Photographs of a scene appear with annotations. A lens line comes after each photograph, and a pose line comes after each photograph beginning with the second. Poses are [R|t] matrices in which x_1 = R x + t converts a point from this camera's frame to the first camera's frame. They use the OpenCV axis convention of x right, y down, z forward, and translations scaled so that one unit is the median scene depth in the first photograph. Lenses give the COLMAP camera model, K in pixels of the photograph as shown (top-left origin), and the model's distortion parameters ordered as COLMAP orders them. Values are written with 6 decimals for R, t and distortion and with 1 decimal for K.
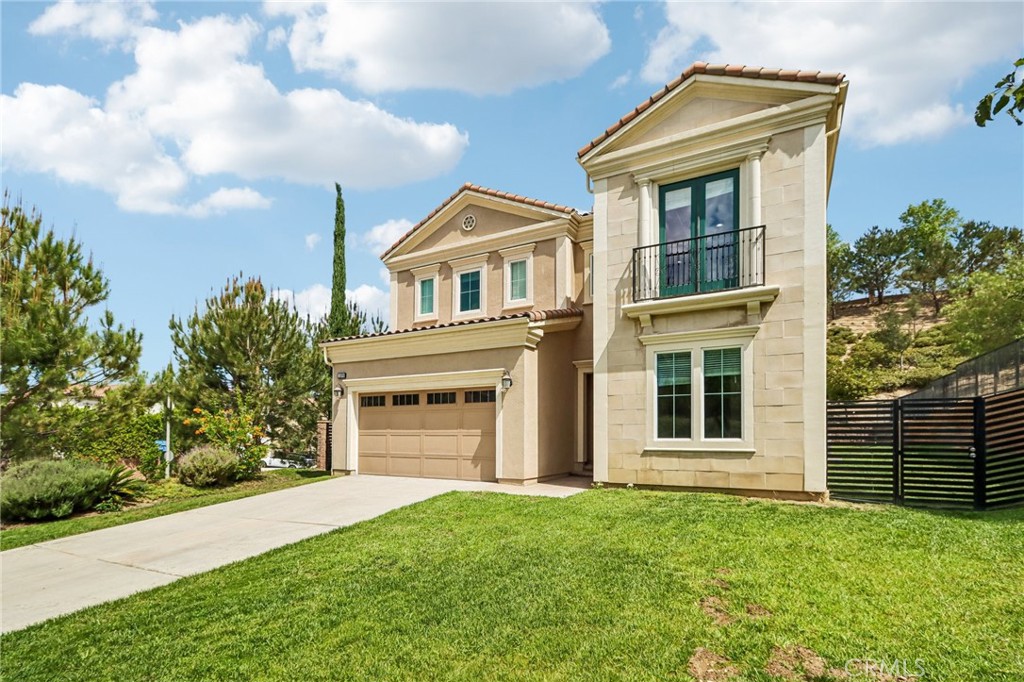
lens RADIAL K [[474.6, 0, 511.3], [0, 474.6, 340.2], [0, 0, 1]] dist [-0.007005, 0.001287]
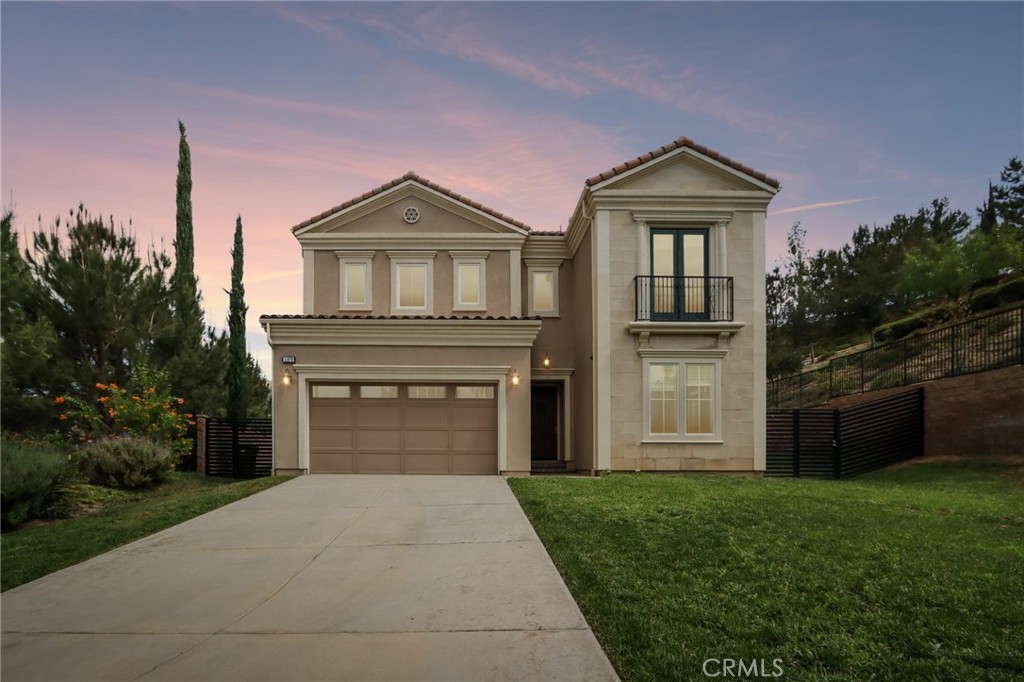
lens RADIAL K [[474.6, 0, 495.9], [0, 474.6, 372.2], [0, 0, 1]] dist [-0.007005, 0.001287]
pose [[0.878746, 0.086377, 0.469409, -0.596244], [-0.099067, 0.995078, 0.002349, 0.080987], [-0.466896, -0.048568, 0.882978, 0.102152]]
